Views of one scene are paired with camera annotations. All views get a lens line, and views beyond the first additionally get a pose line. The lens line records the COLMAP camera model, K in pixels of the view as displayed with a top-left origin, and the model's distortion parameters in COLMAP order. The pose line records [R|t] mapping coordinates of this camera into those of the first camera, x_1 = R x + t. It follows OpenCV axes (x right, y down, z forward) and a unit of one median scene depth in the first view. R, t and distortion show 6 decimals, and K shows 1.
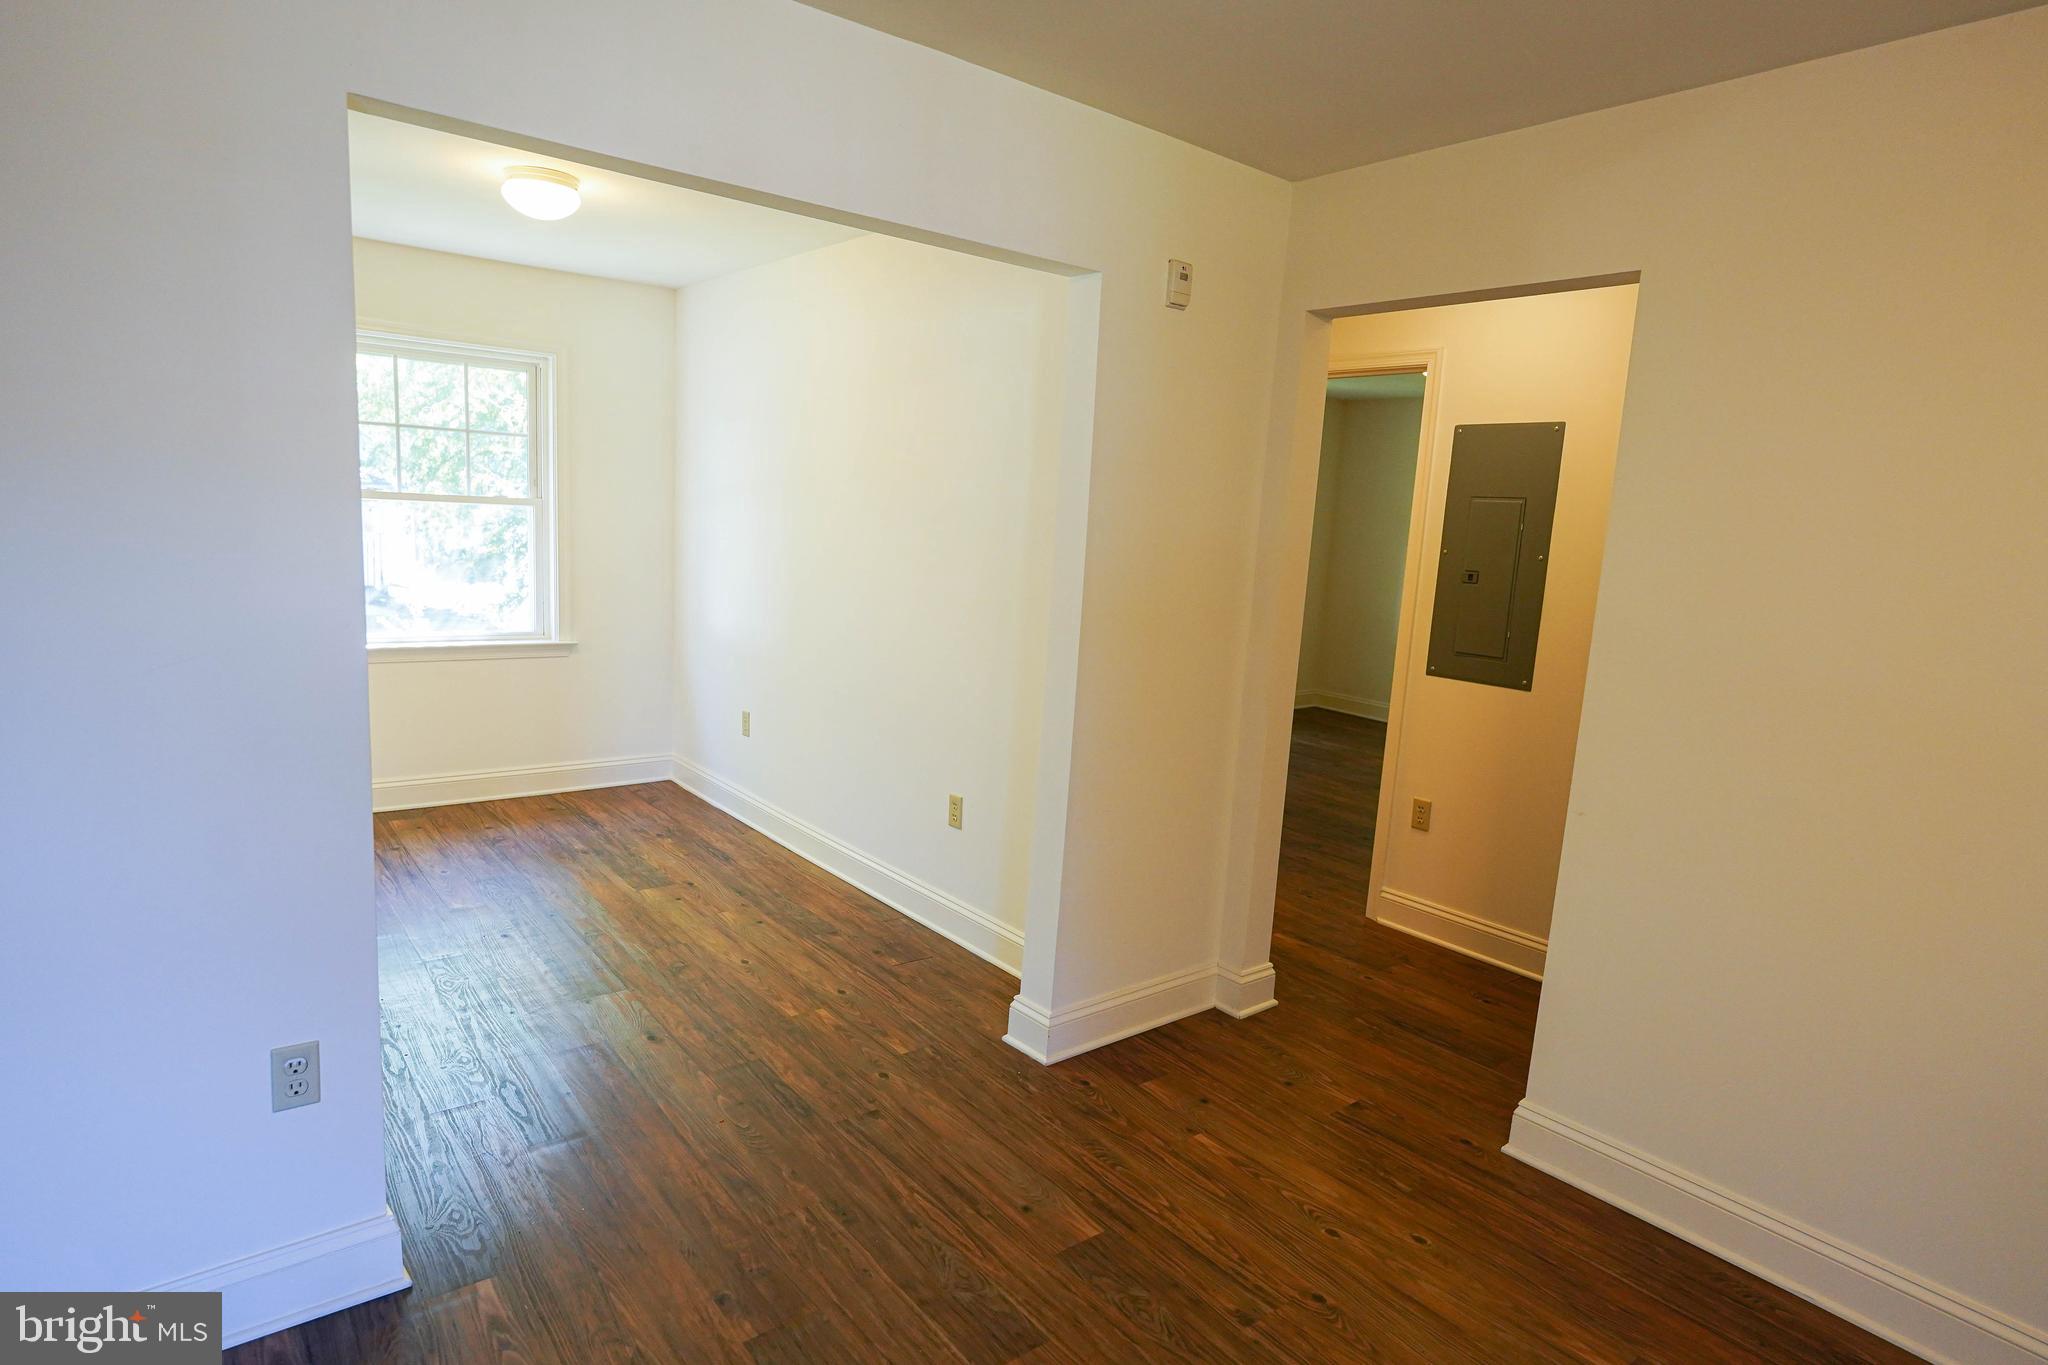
lens RADIAL K [[1117.8, 0, 1024.0], [0, 1117.8, 682.5], [0, 0, 1]] dist [-0.000138, -0.000116]
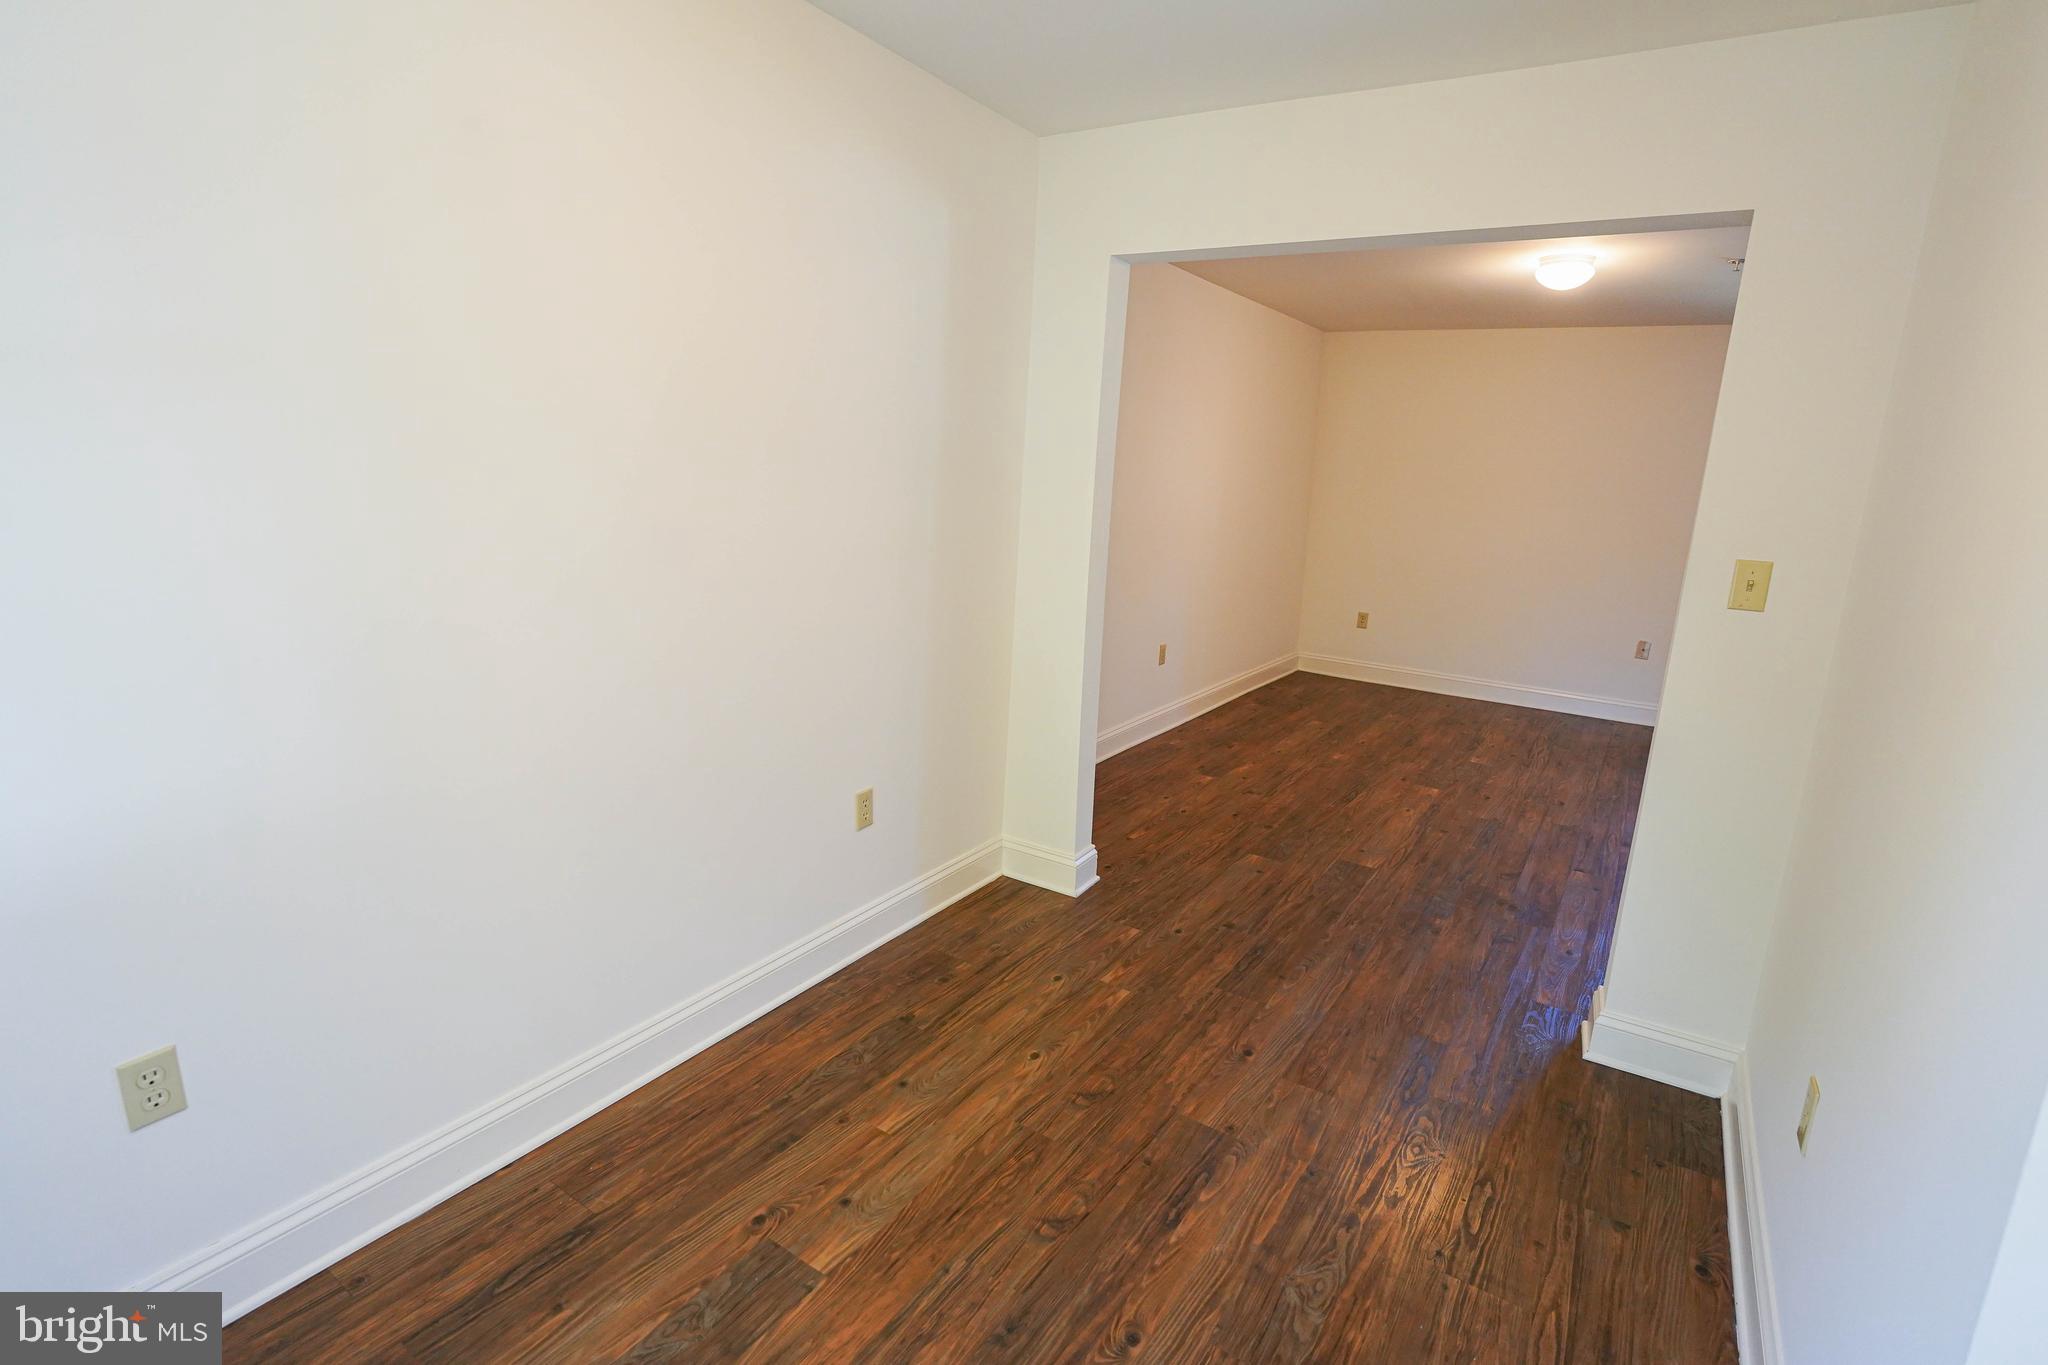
lens RADIAL K [[987.4, 0, 1024.0], [0, 987.4, 682.5], [0, 0, 1]] dist [-0.000737, 0.000110]
pose [[-0.314633, -0.276331, 0.908101, -0.832614], [0.079131, 0.945722, 0.315196, -0.222436], [-0.945909, 0.171030, -0.275689, 1.198221]]
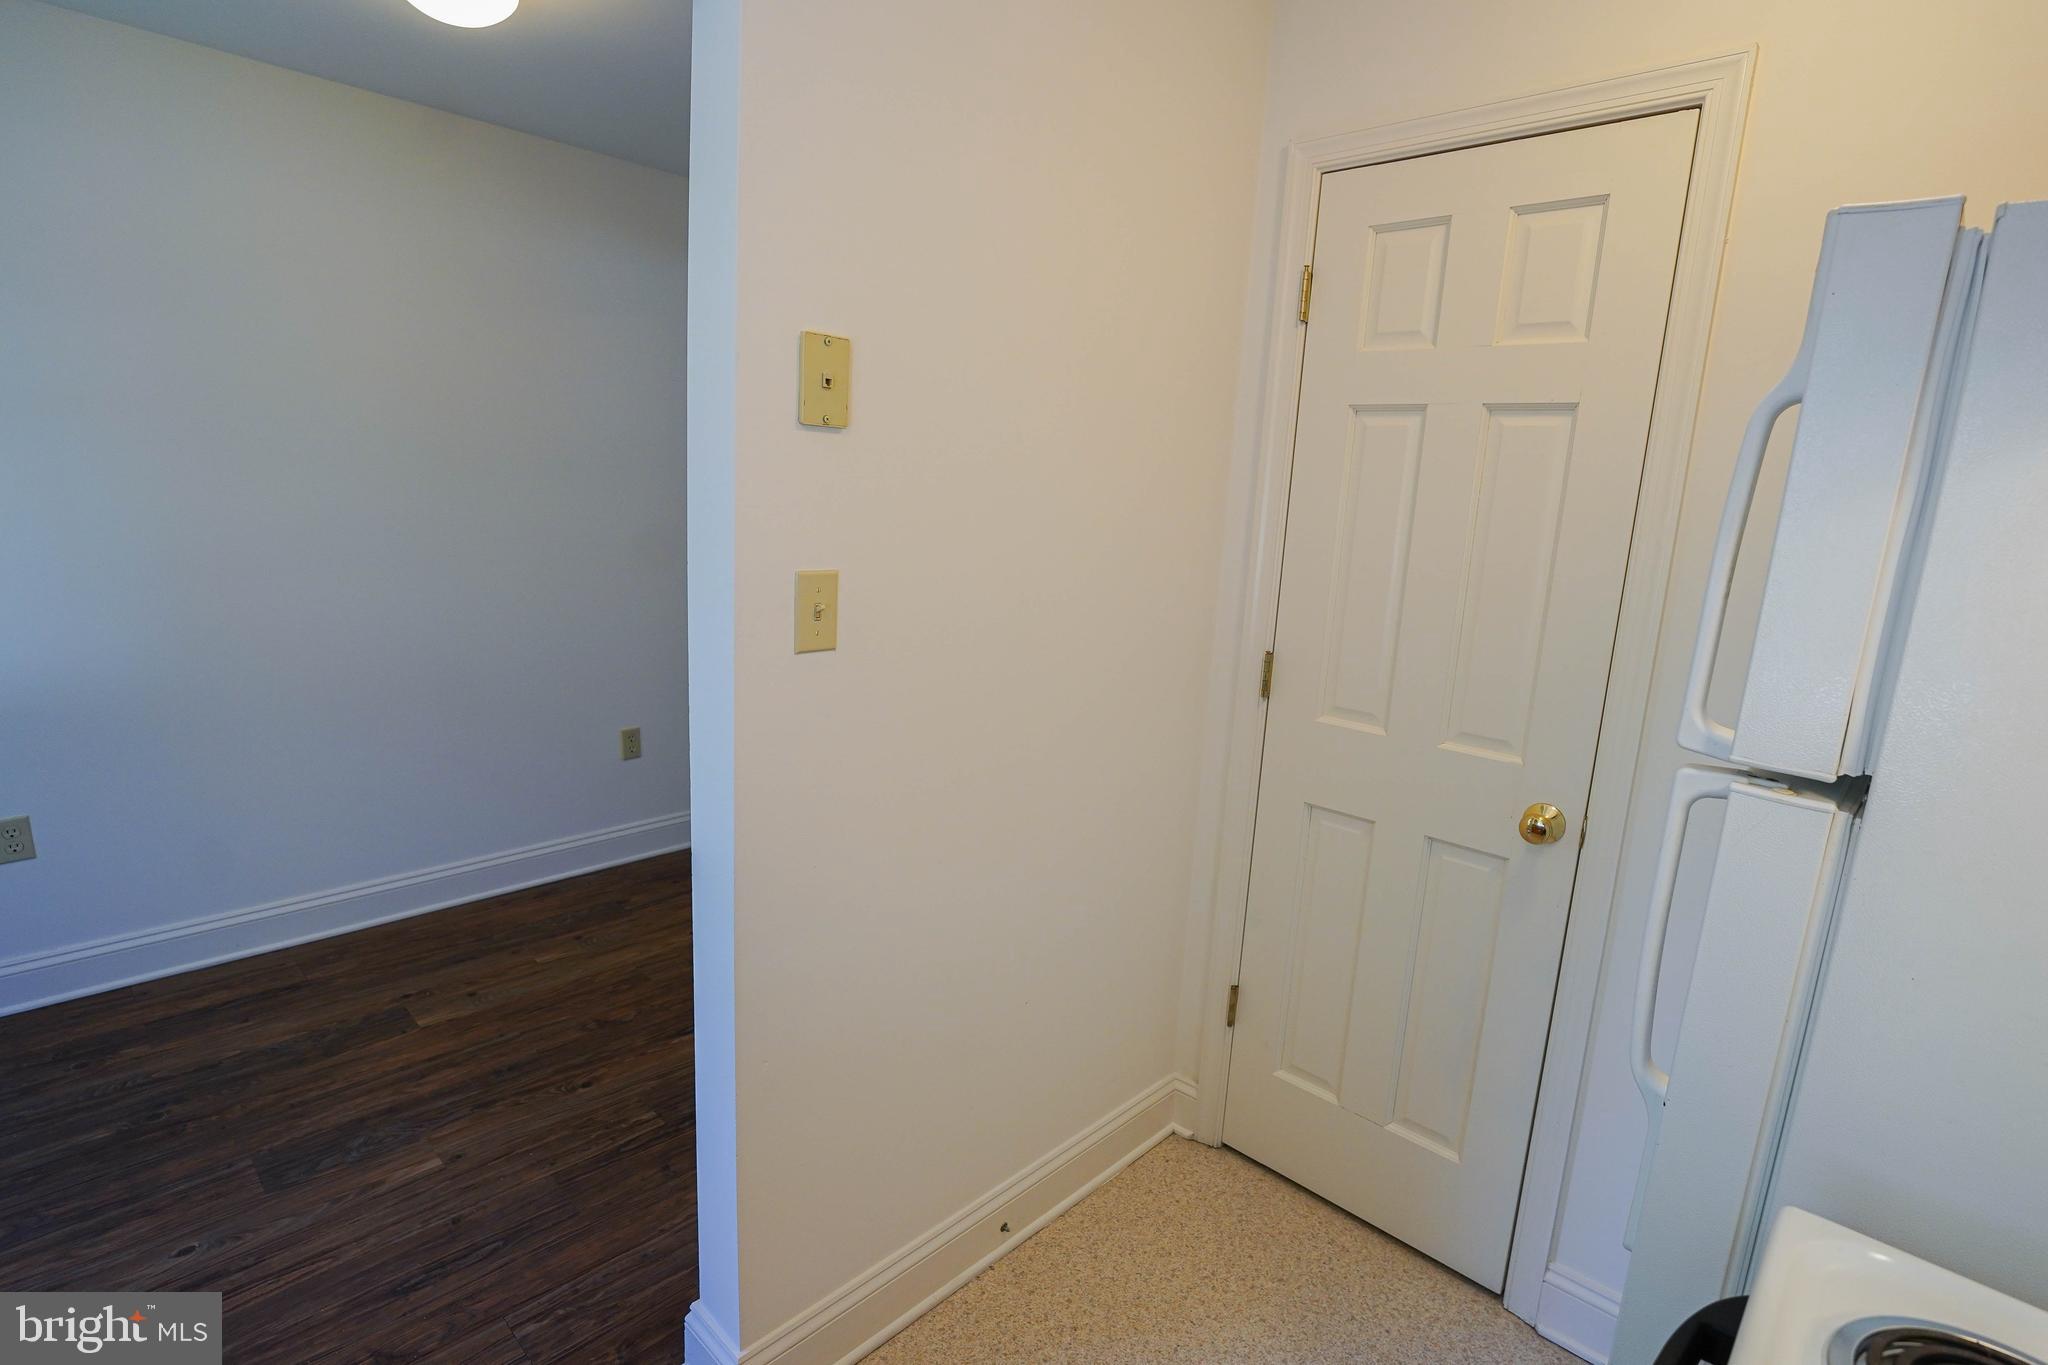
lens RADIAL K [[1007.4, 0, 1024.0], [0, 1007.4, 682.5], [0, 0, 1]] dist [-0.004963, -0.001079]
pose [[-0.135006, -0.256084, 0.957180, -1.133622], [0.090617, 0.958785, 0.269295, -0.185587], [-0.986692, 0.123093, -0.106236, 0.808913]]
